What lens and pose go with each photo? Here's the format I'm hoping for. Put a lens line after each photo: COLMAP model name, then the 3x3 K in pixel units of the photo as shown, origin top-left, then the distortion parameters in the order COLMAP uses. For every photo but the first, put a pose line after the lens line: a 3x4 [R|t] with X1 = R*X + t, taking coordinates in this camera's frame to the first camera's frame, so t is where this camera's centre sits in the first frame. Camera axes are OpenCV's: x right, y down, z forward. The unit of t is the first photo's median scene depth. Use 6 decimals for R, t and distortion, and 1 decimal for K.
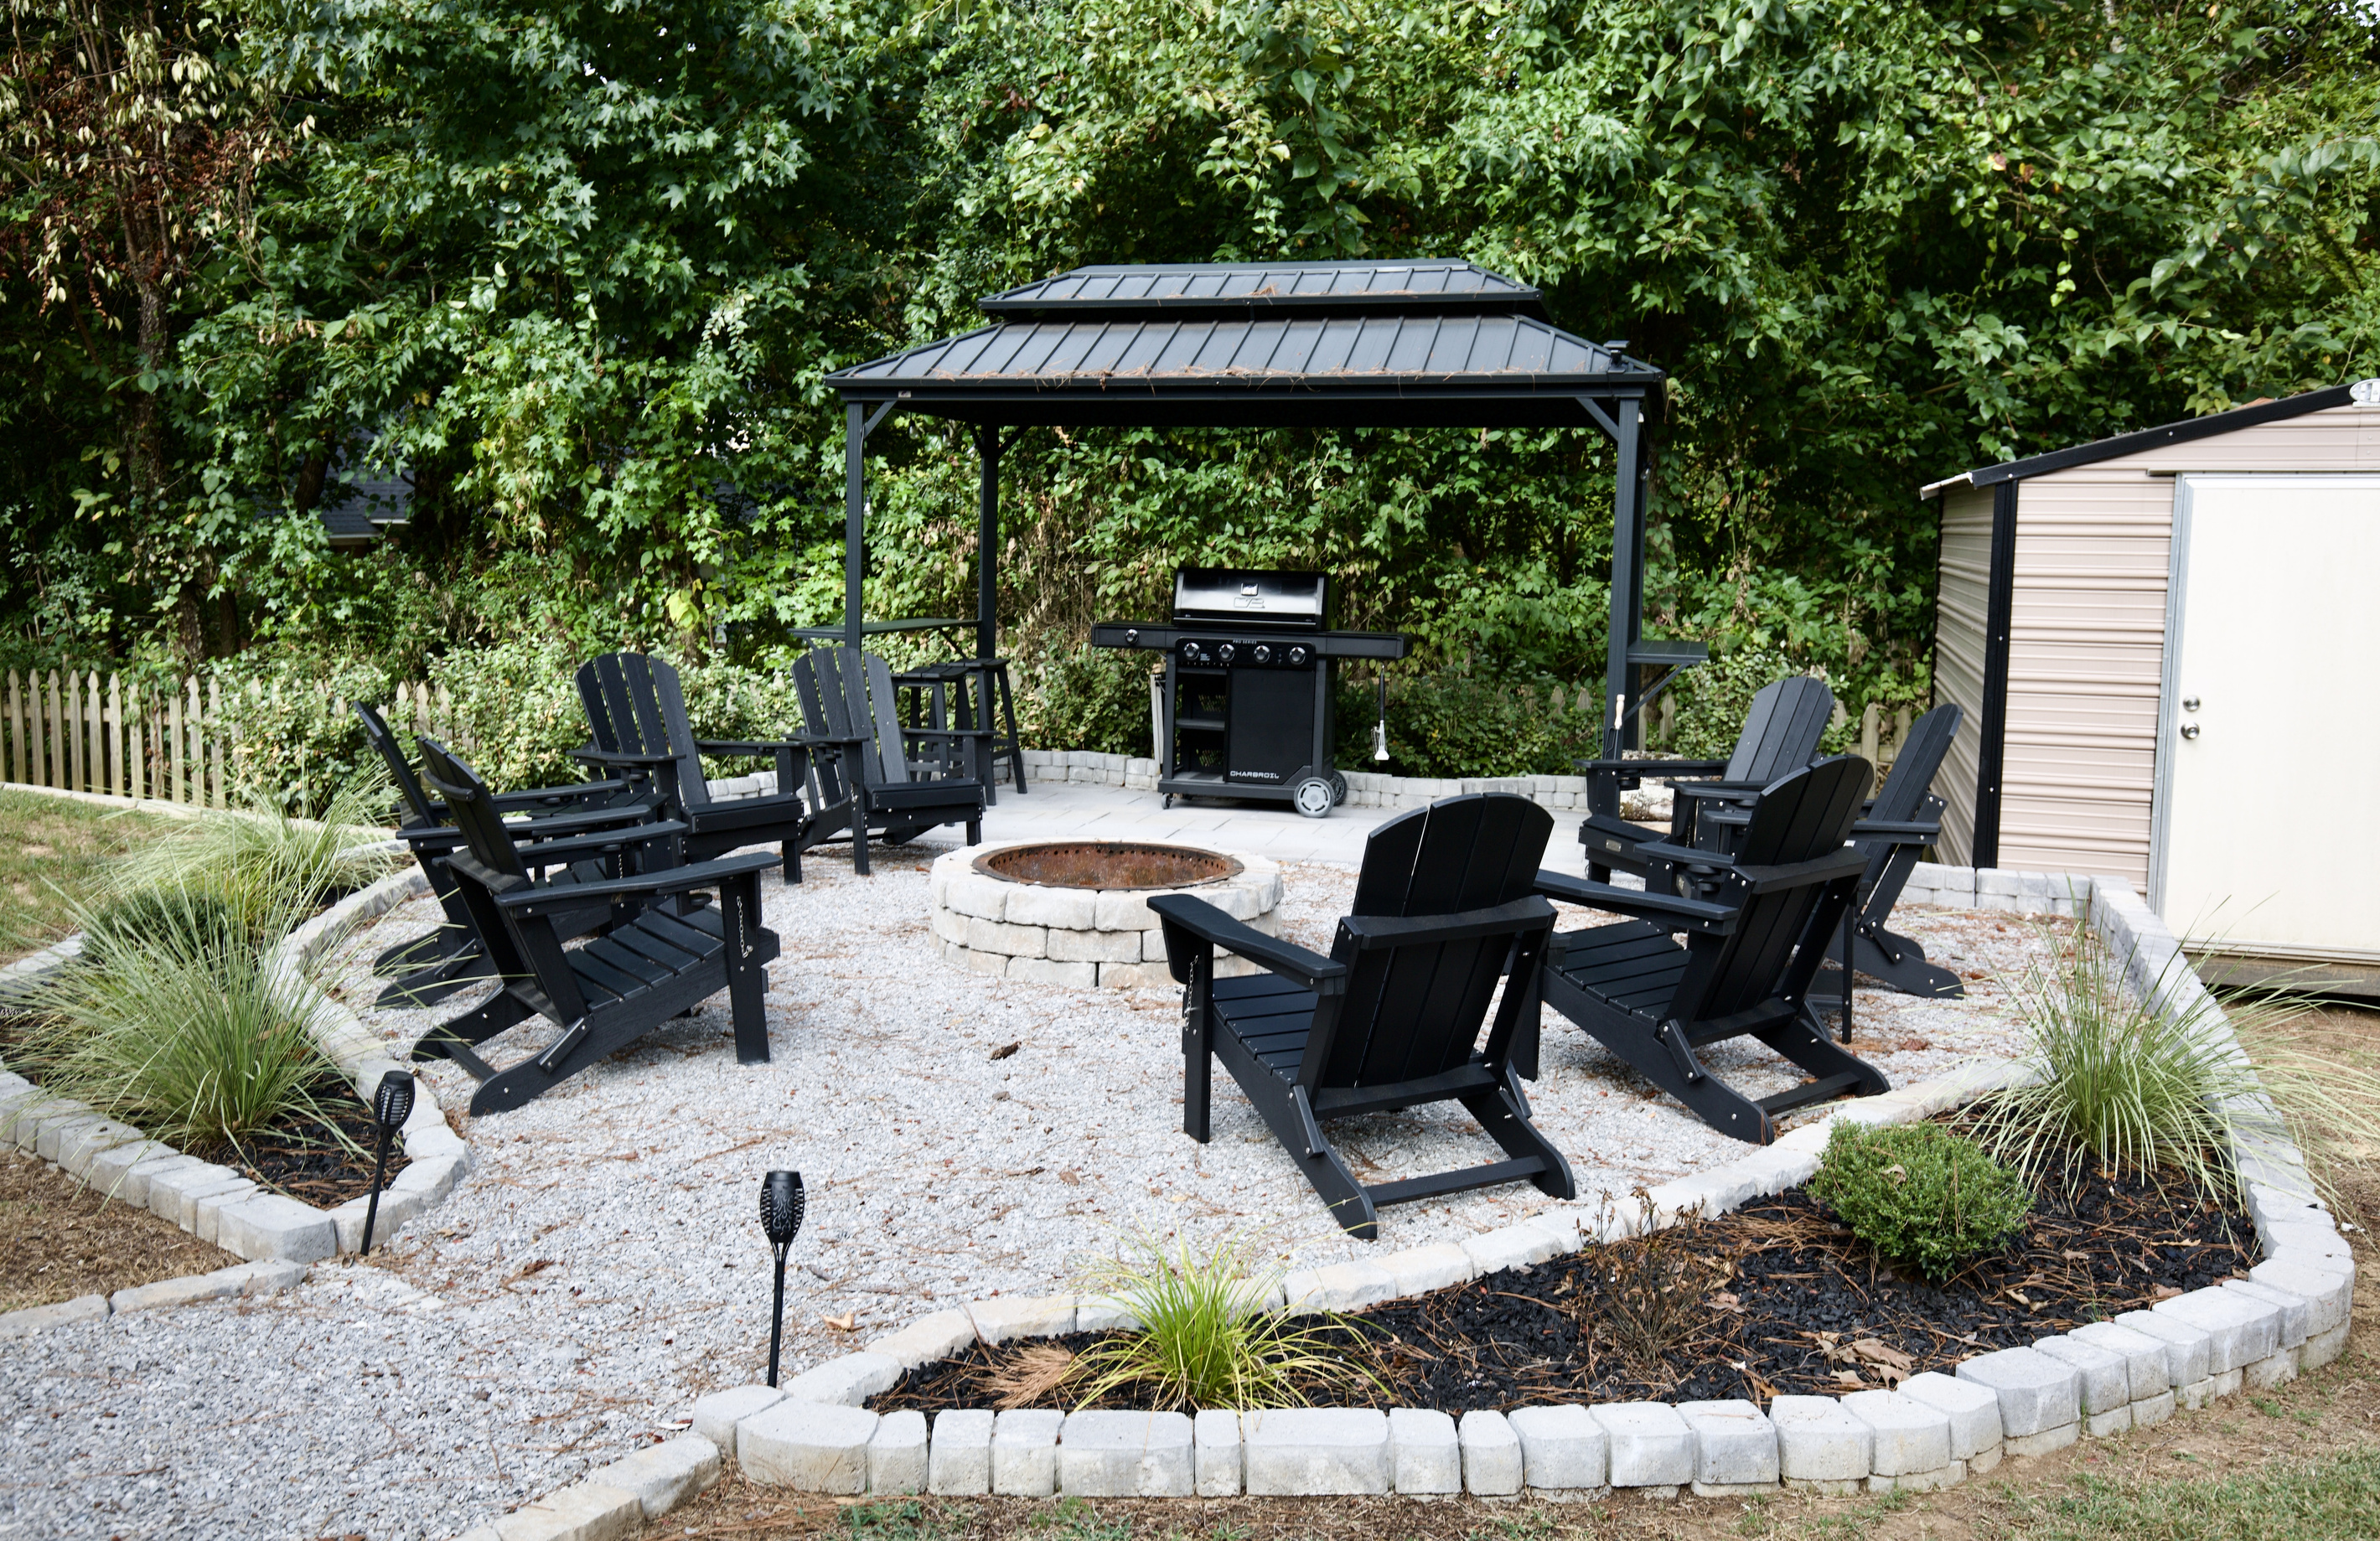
lens RADIAL K [[1917.4, 0, 1199.1], [0, 1917.4, 770.8], [0, 0, 1]] dist [0.013585, 0.005134]
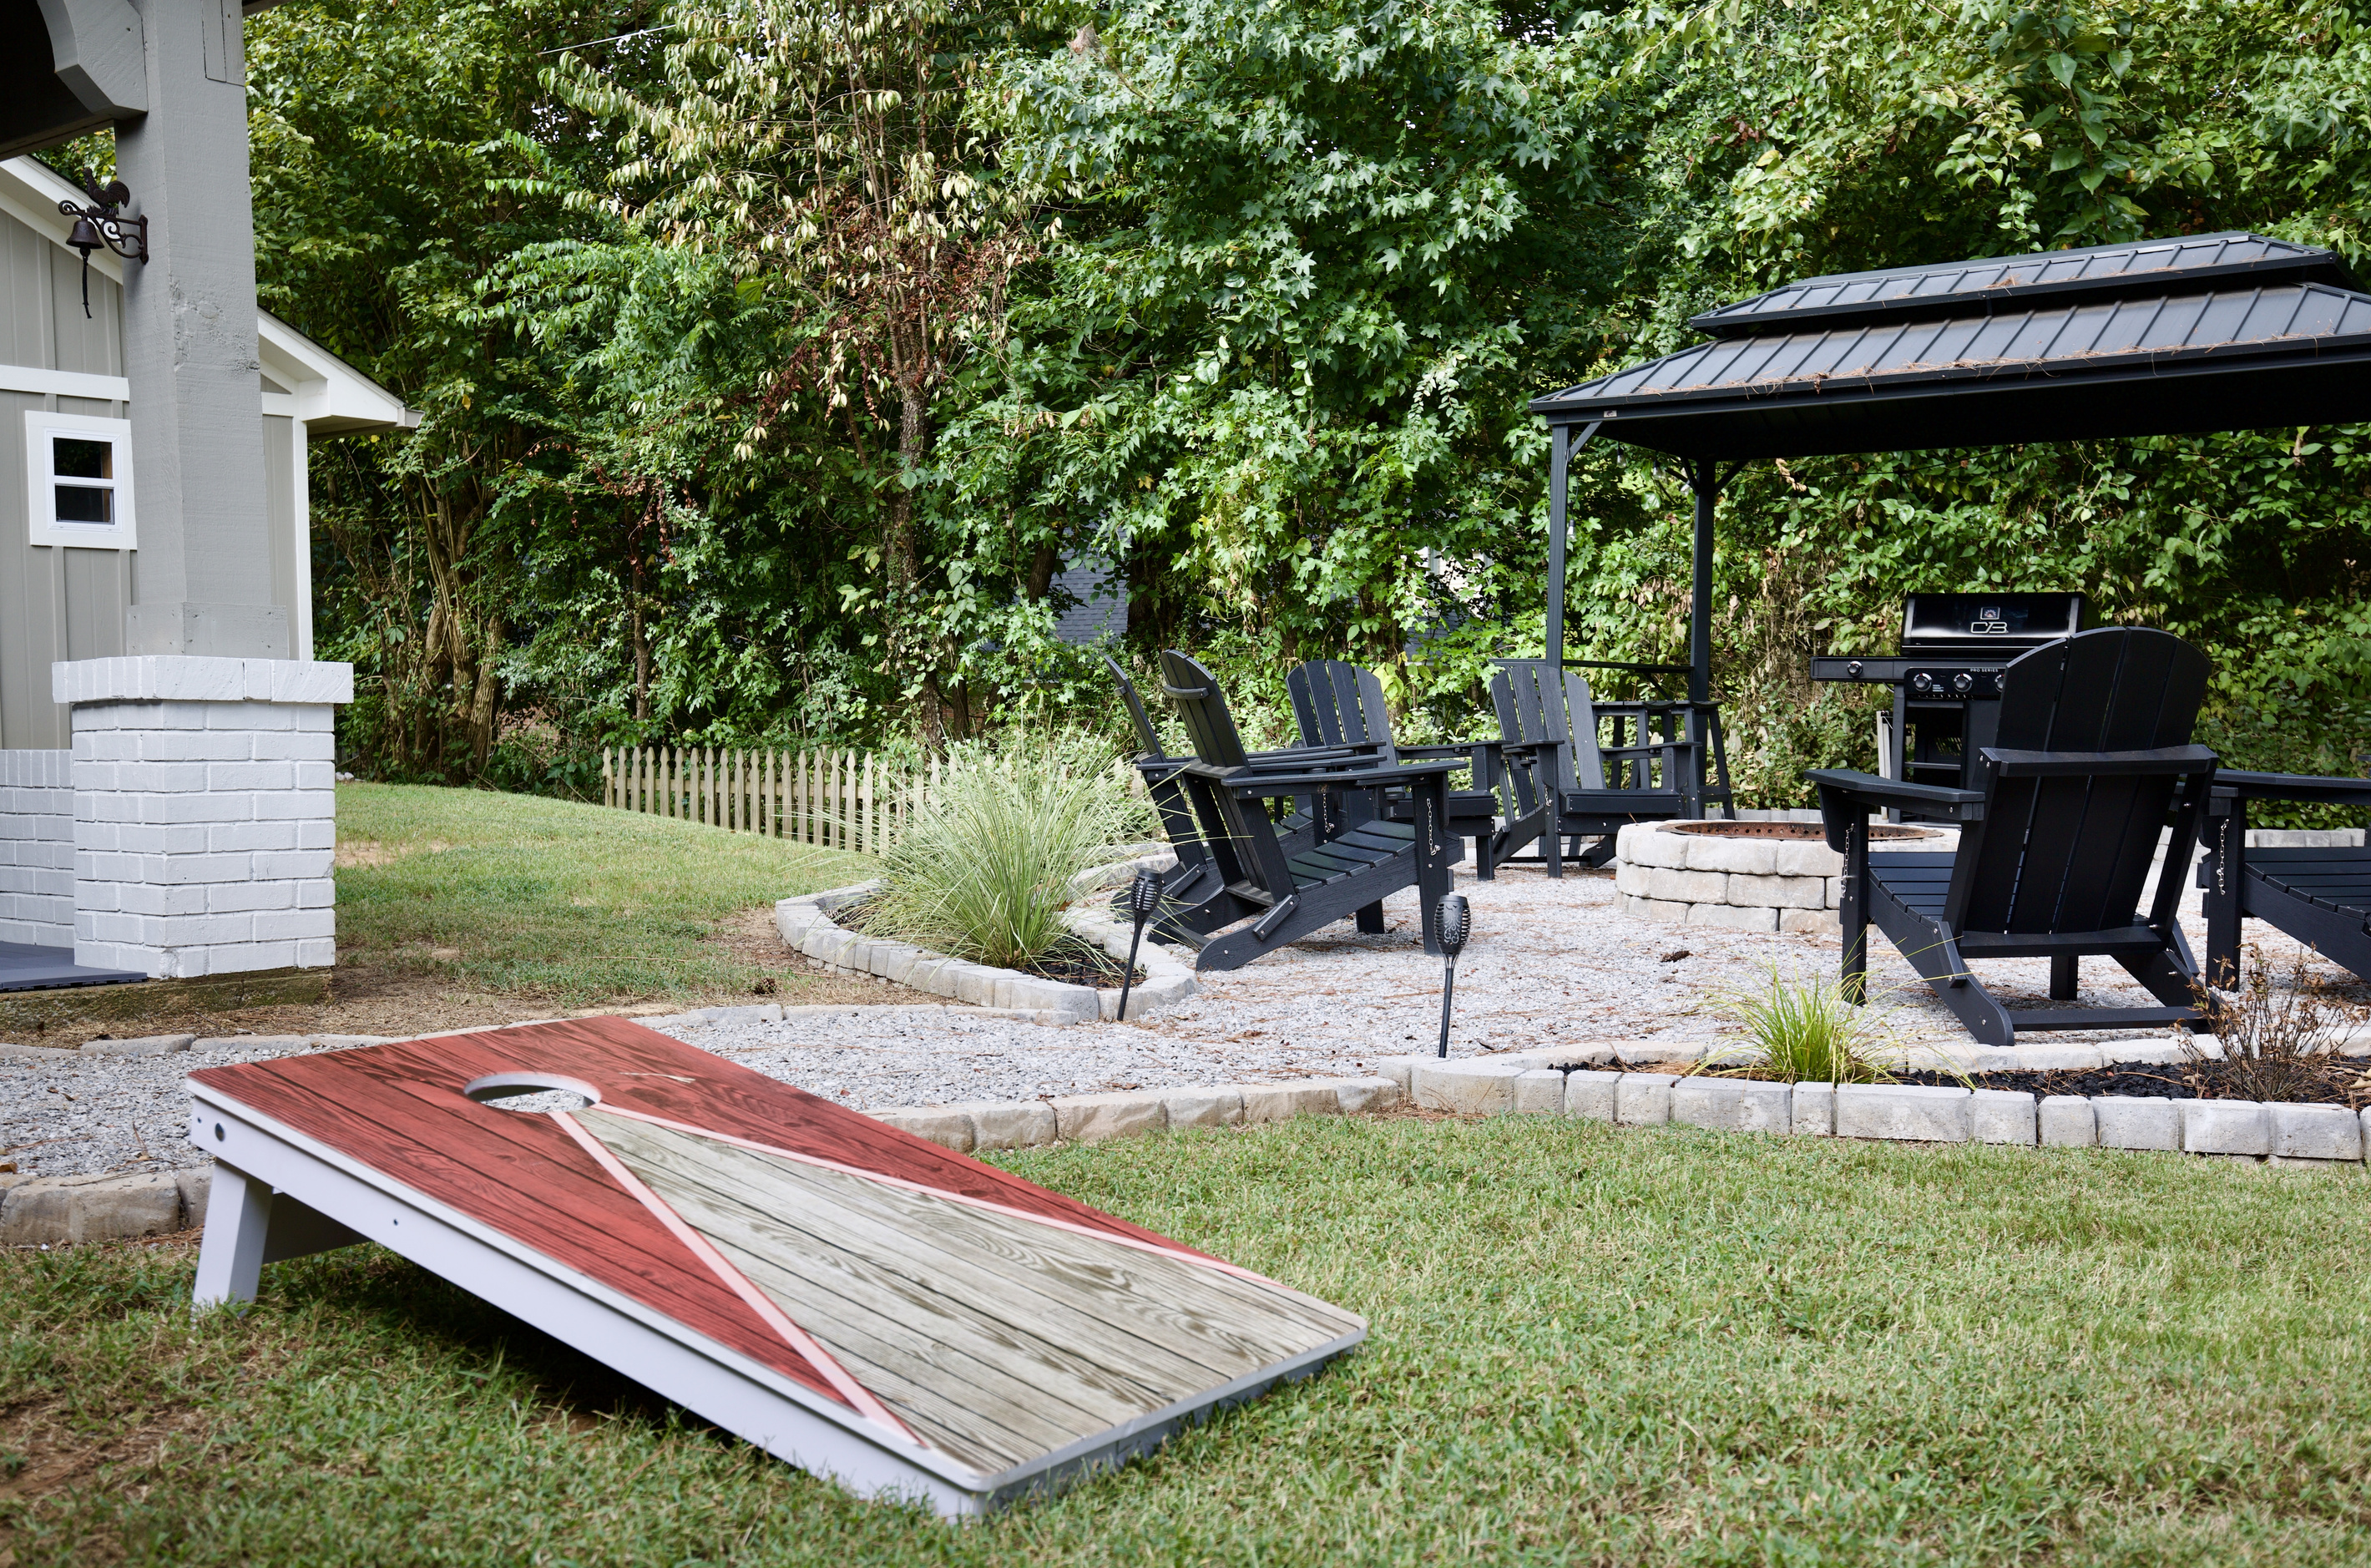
lens RADIAL K [[2191.3, 0, 1179.1], [0, 2191.3, 789.6], [0, 0, 1]] dist [0.028178, 0.000000]
pose [[0.936957, 0.005253, -0.349404, 0.023798], [-0.030783, 0.997240, -0.067556, 0.055232], [0.348085, 0.074053, 0.934534, -0.081974]]
